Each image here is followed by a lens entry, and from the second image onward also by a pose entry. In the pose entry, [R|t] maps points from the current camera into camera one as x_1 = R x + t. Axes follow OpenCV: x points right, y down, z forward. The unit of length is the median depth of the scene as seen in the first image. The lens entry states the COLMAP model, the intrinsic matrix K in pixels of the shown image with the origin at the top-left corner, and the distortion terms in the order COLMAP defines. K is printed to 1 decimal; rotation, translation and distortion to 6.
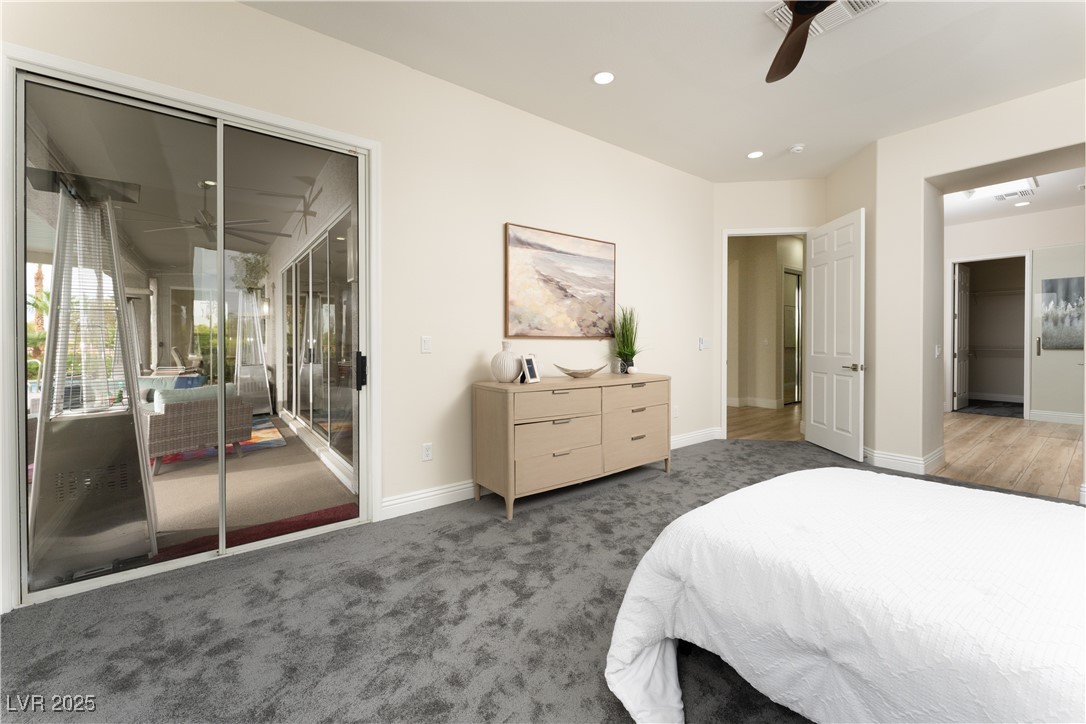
lens RADIAL K [[439.6, 0, 550.1], [0, 439.6, 345.8], [0, 0, 1]] dist [-0.003000, -0.000160]
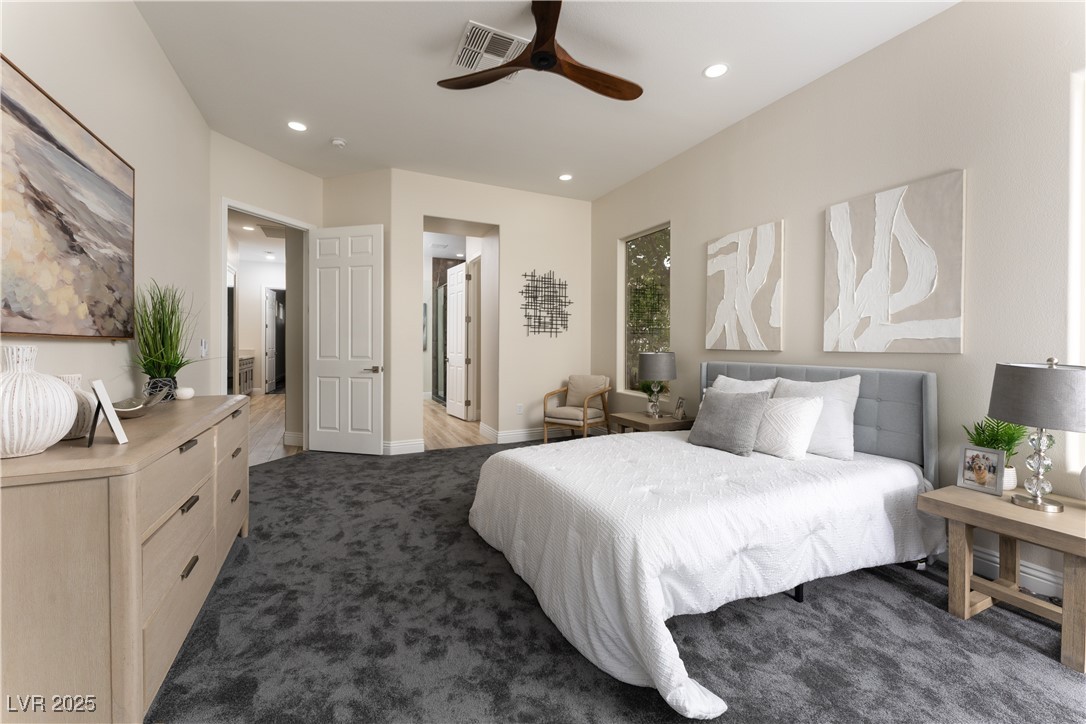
lens RADIAL K [[439.6, 0, 545.0], [0, 439.6, 351.3], [0, 0, 1]] dist [-0.003000, -0.000160]
pose [[0.210856, -0.011977, 0.977444, -0.310680], [0.005236, 0.999924, 0.011123, -0.006287], [-0.977503, 0.002772, 0.210903, 0.408414]]
